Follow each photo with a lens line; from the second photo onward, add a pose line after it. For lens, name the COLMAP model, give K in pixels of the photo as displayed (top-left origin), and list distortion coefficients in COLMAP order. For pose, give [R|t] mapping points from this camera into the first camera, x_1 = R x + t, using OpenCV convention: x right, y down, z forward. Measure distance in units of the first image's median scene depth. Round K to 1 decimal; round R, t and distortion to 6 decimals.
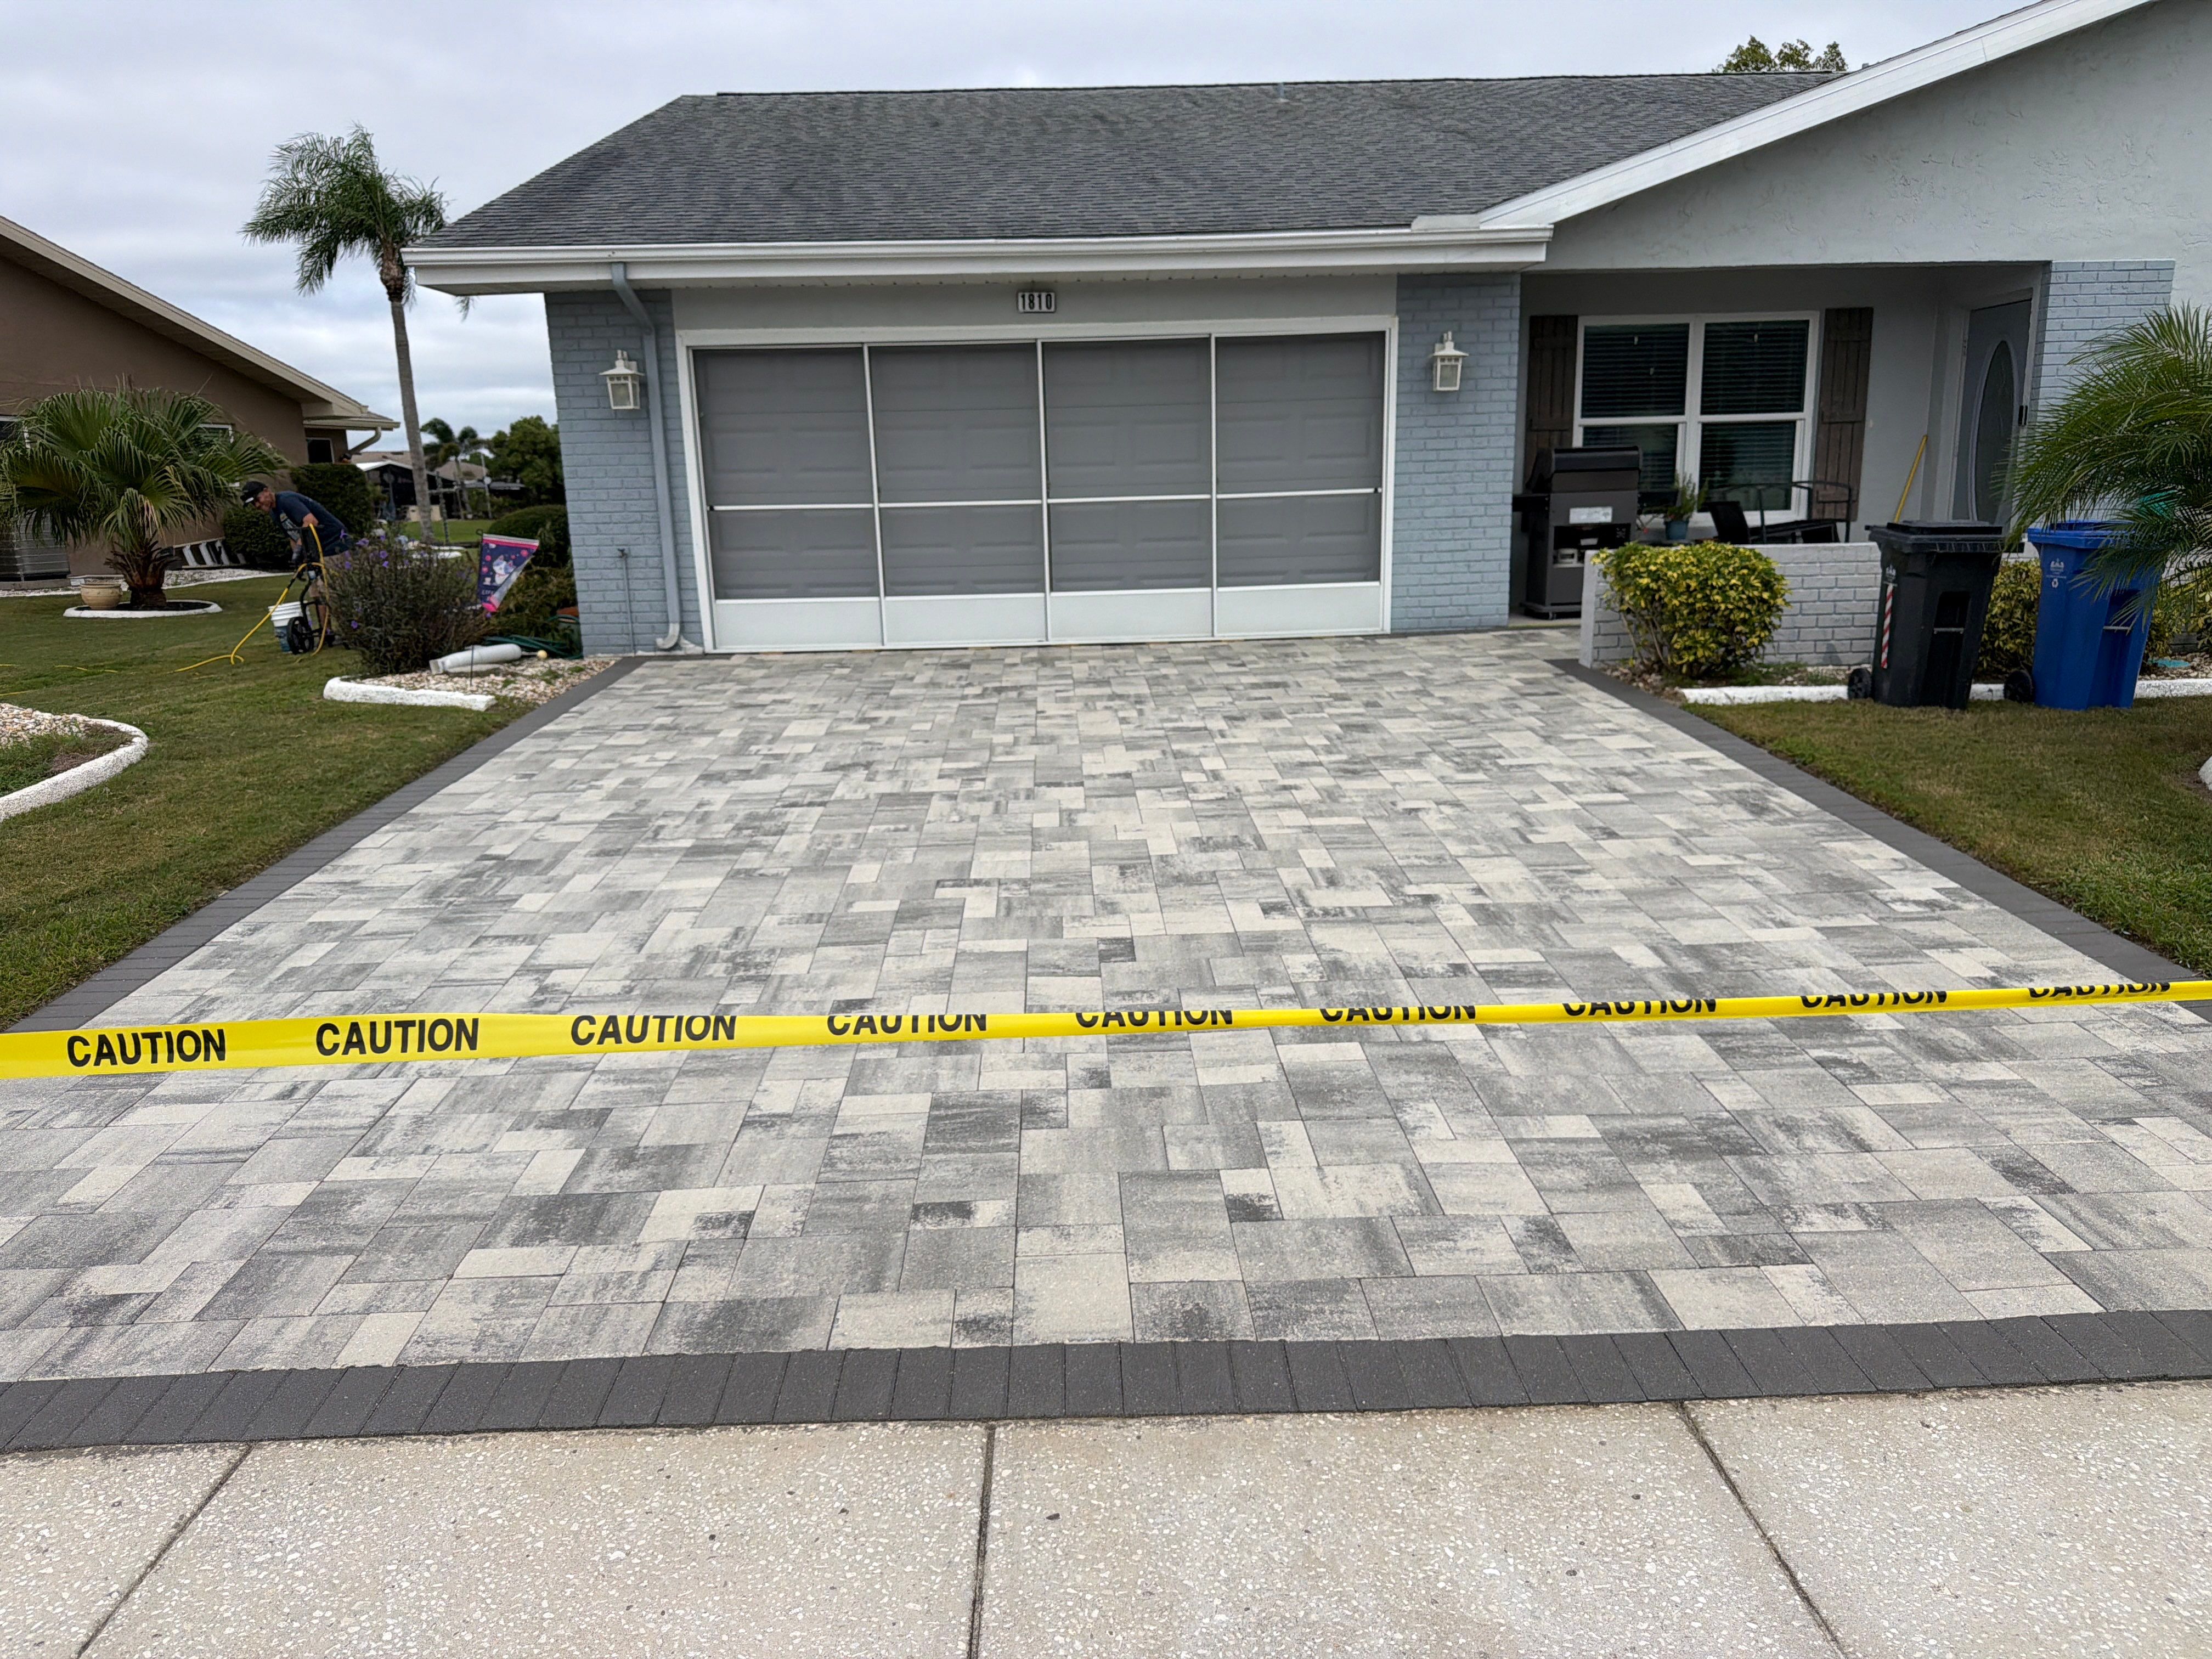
lens RADIAL K [[1550.4, 0, 1106.0], [0, 1550.4, 829.5], [0, 0, 1]] dist [0.146991, -0.277198]
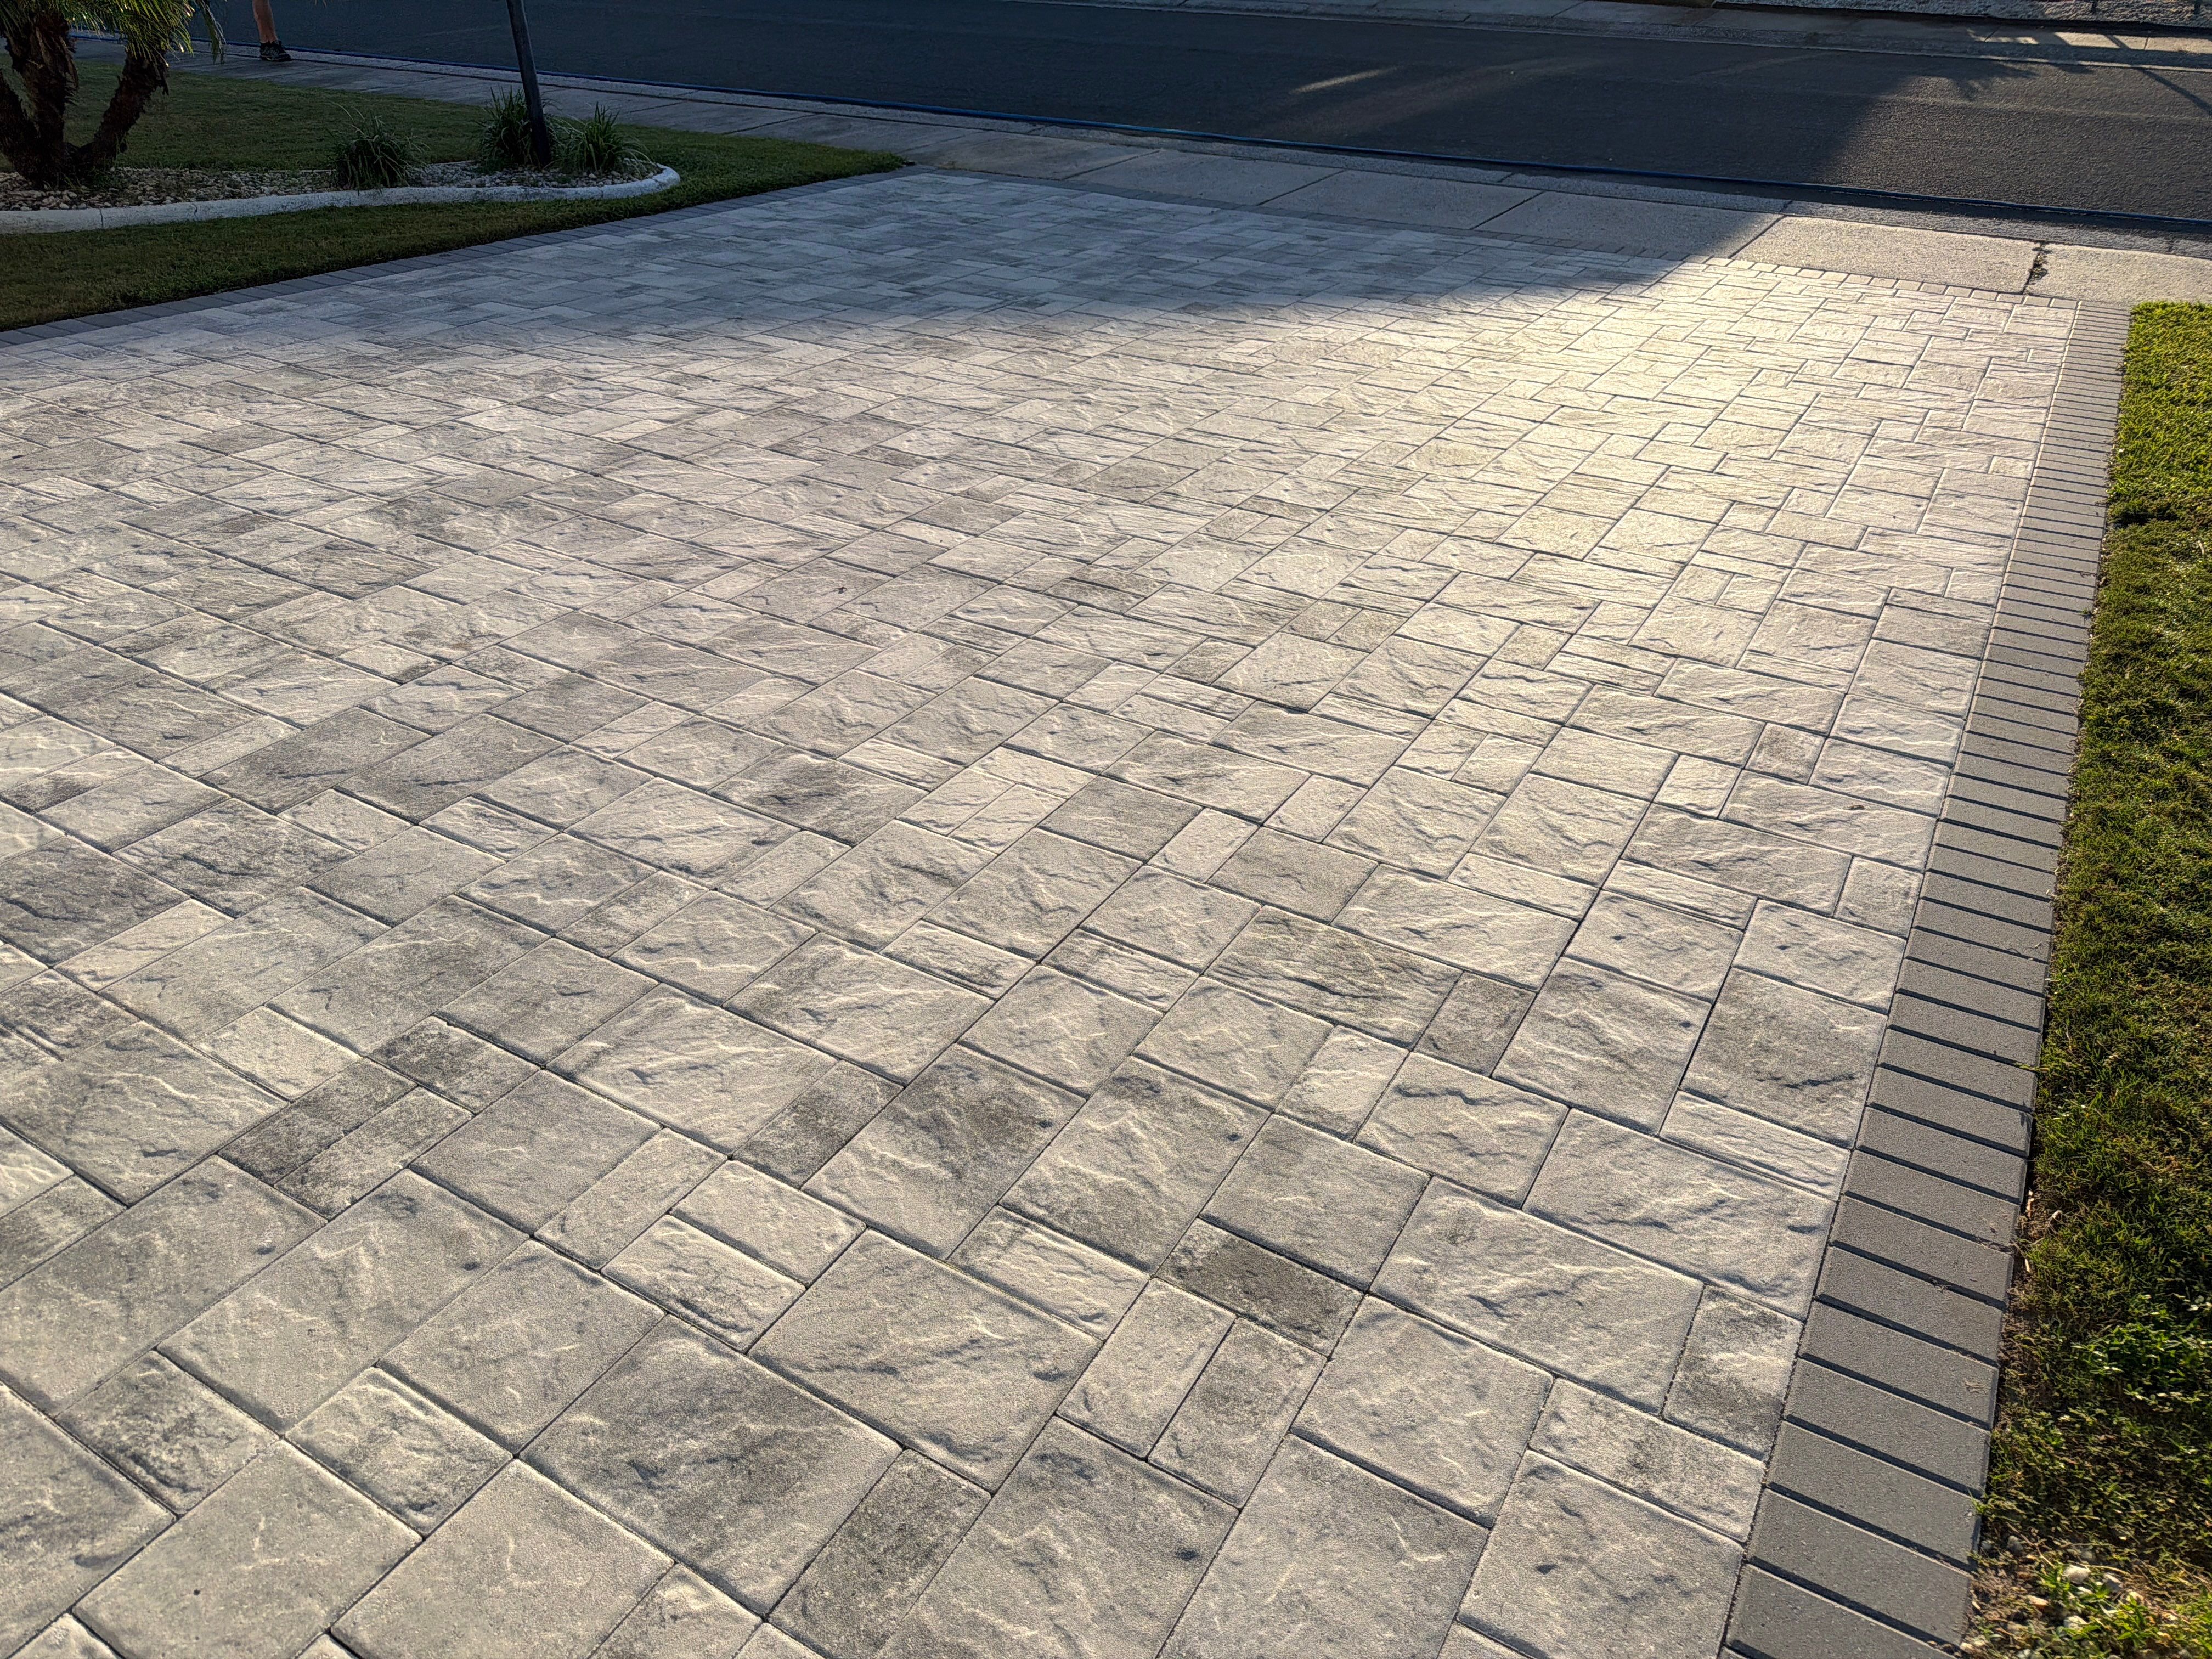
lens RADIAL K [[1543.0, 0, 1106.0], [0, 1543.0, 829.5], [0, 0, 1]] dist [0.153753, -0.269835]
pose [[-0.847421, -0.272007, 0.455950, -0.554588], [0.139758, 0.714214, 0.685832, -0.439548], [-0.512197, 0.644911, -0.567224, 1.809732]]
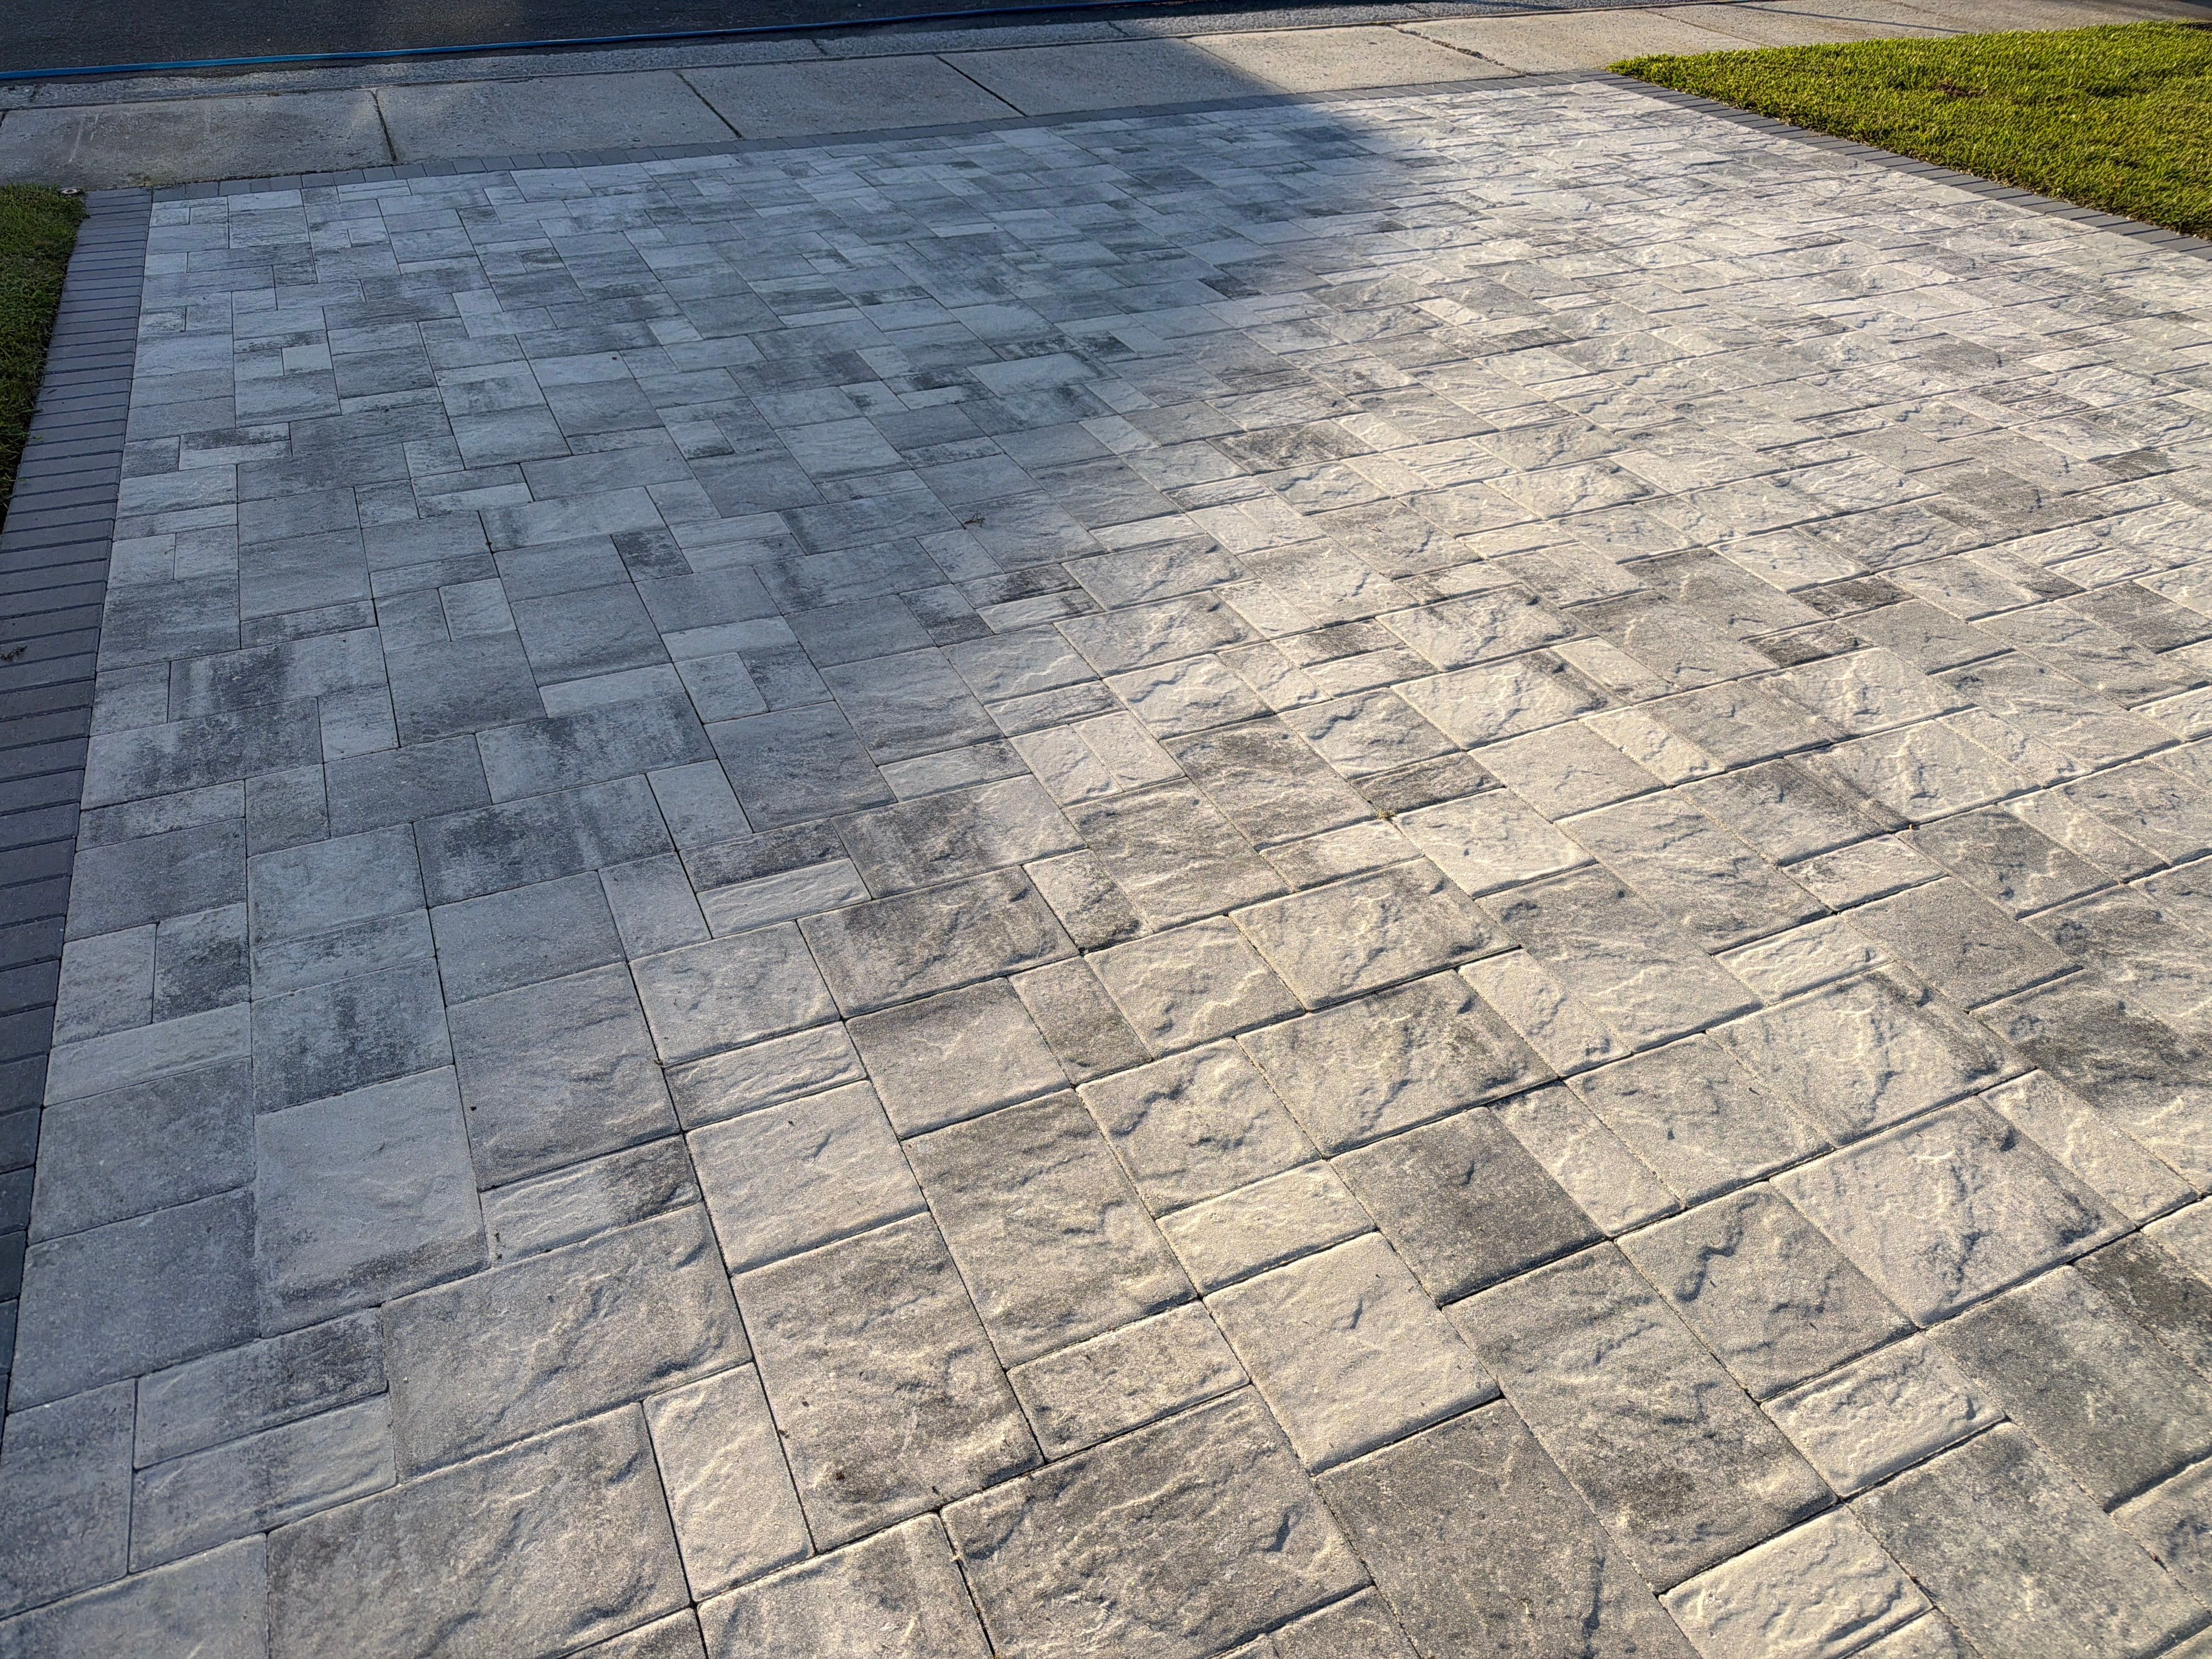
lens RADIAL K [[1515.5, 0, 1093.0], [0, 1515.5, 834.1], [0, 0, 1]] dist [0.052011, -0.077082]
pose [[-0.924058, 0.236524, -0.300288, 0.389113], [-0.096310, 0.616171, 0.781702, -0.380917], [0.369921, 0.751259, -0.546598, 1.540932]]
